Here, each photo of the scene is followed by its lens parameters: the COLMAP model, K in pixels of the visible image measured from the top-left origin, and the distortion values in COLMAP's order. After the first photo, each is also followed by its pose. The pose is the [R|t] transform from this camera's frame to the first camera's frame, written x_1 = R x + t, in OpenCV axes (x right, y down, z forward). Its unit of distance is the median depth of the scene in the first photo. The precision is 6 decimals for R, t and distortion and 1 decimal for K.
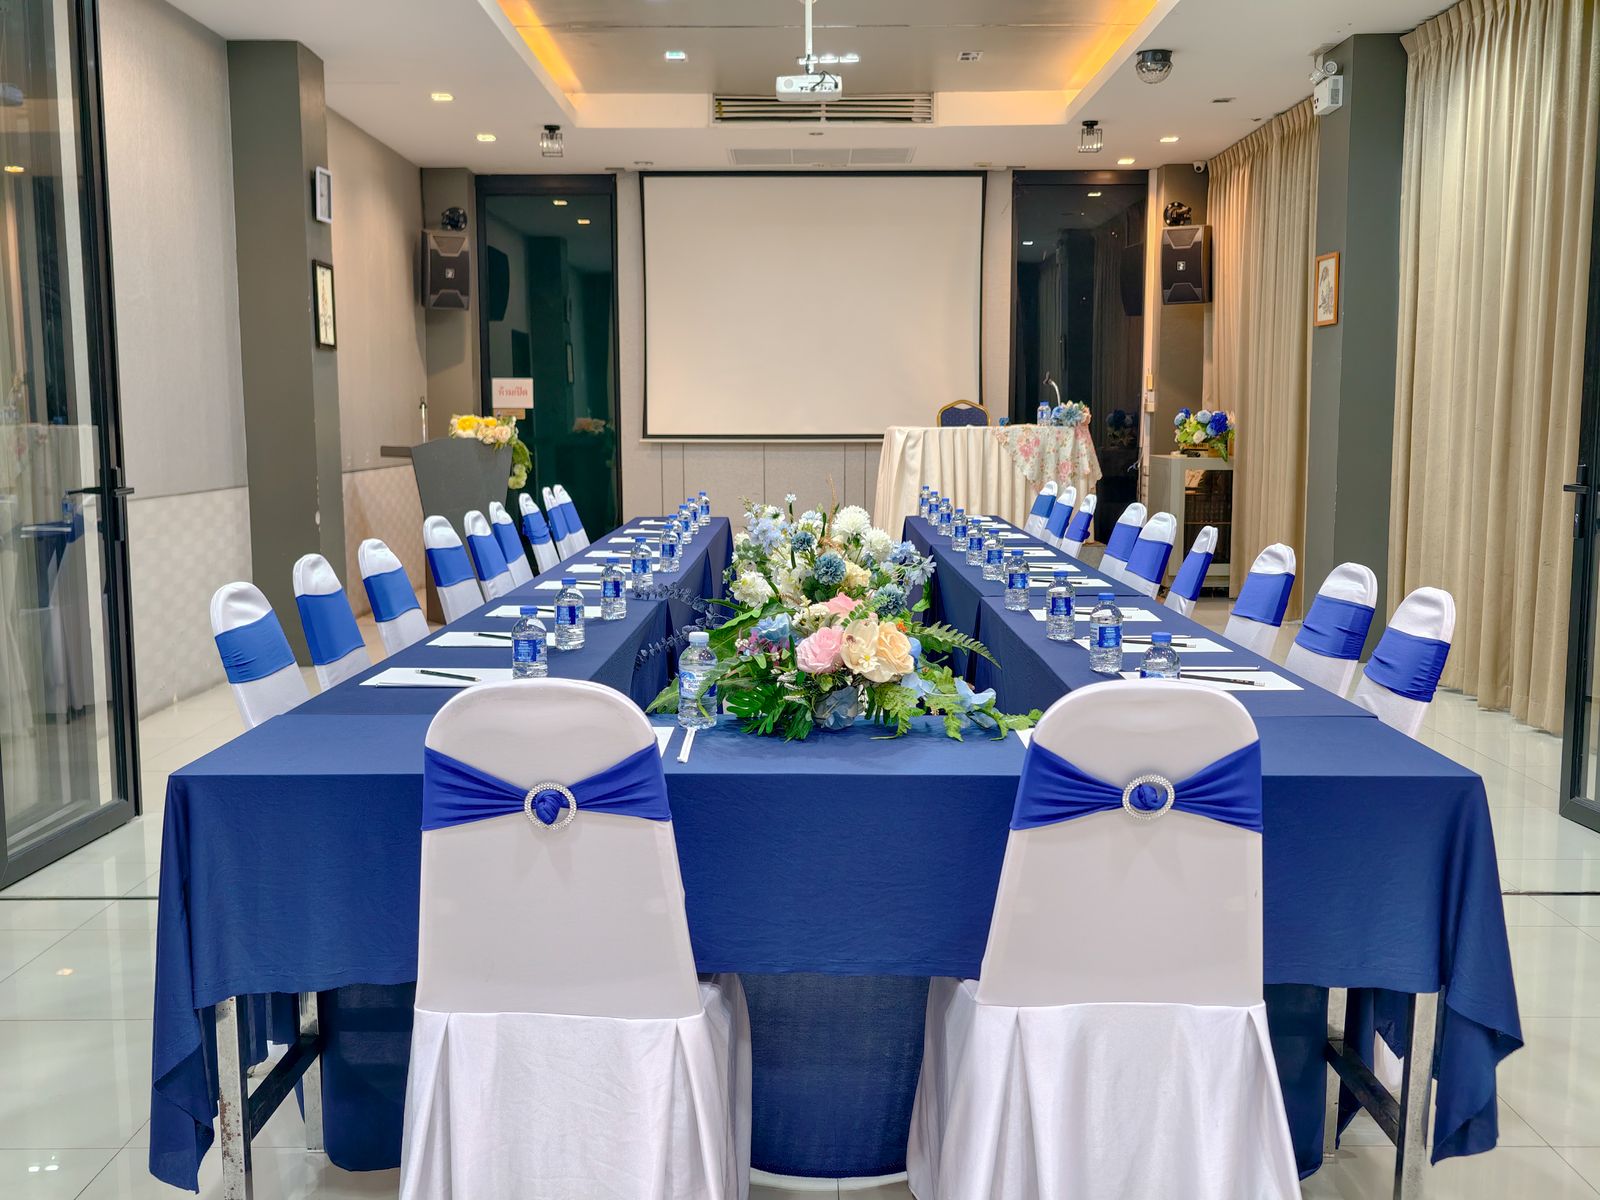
lens RADIAL K [[1587.5, 0, 800.0], [0, 1587.5, 600.0], [0, 0, 1]] dist [0.010972, -0.014347]
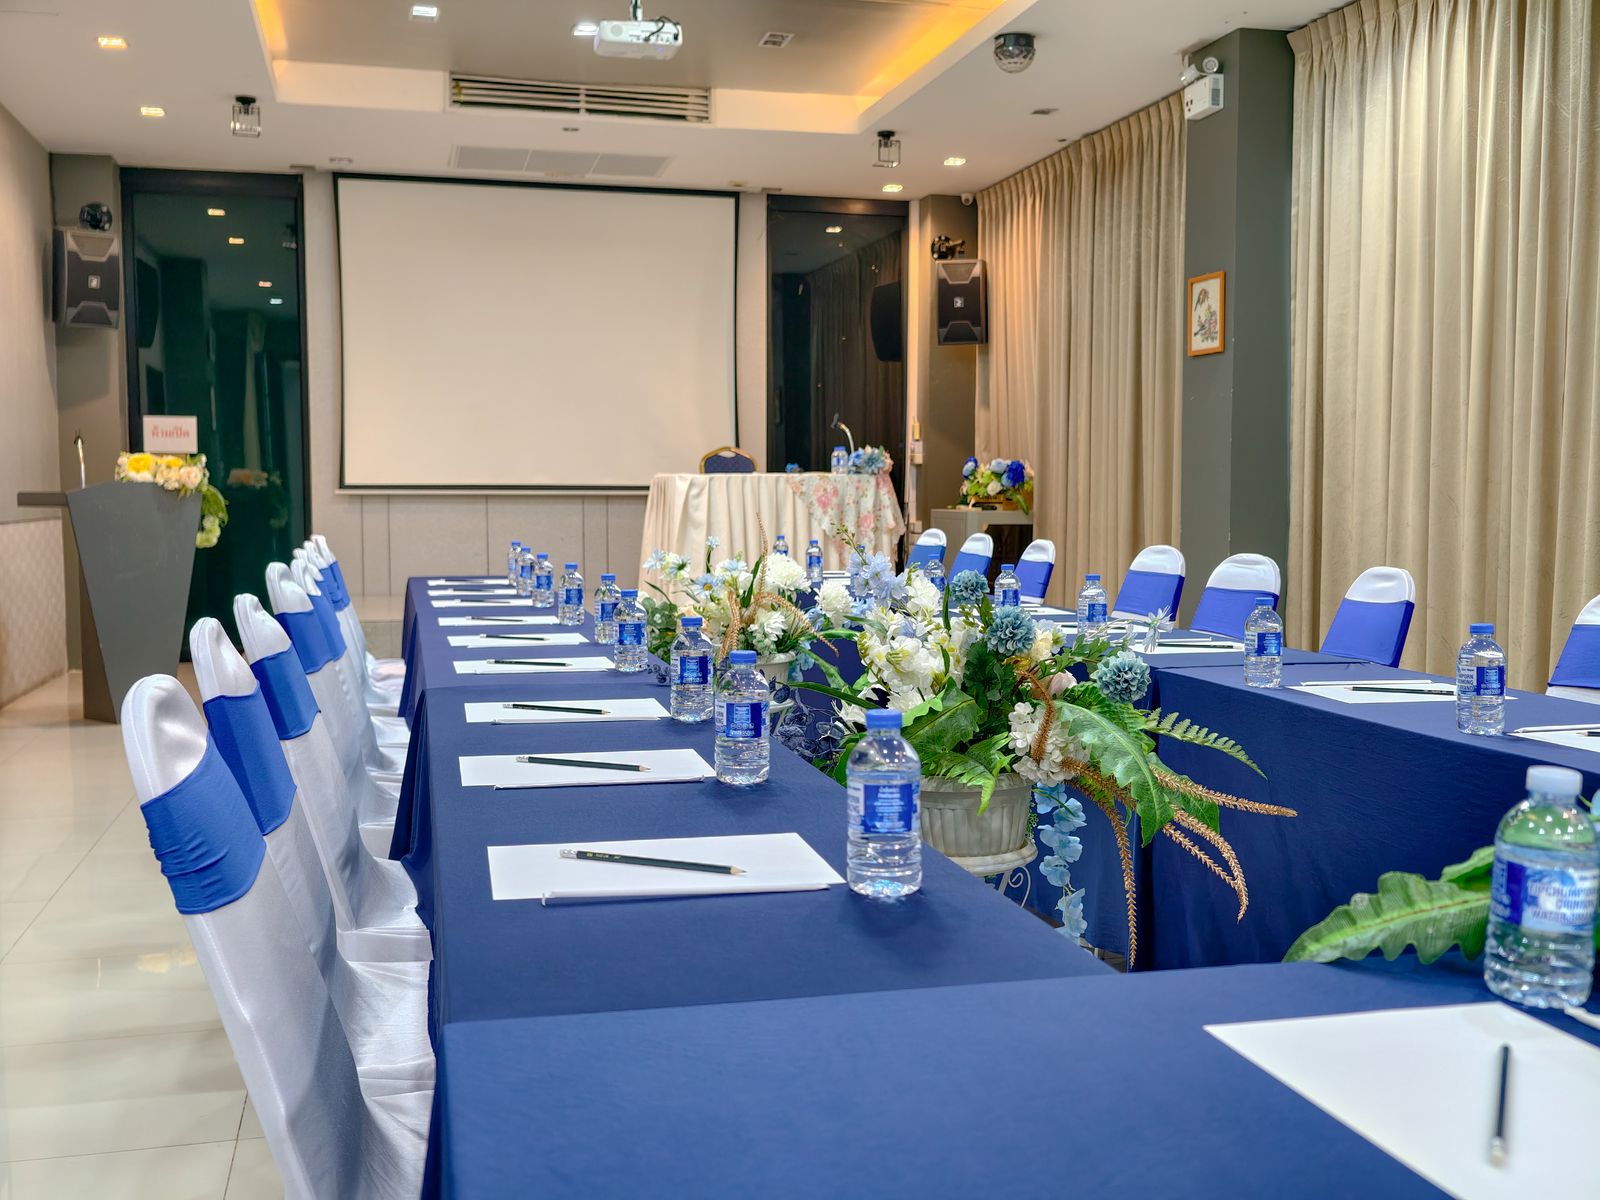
lens RADIAL K [[1604.0, 0, 800.0], [0, 1604.0, 600.0], [0, 0, 1]] dist [0.016298, -0.024603]
pose [[0.969188, -0.013089, 0.245975, -0.082267], [0.024430, 0.998771, -0.043113, -0.002352], [-0.245109, 0.047793, 0.968317, 0.146116]]
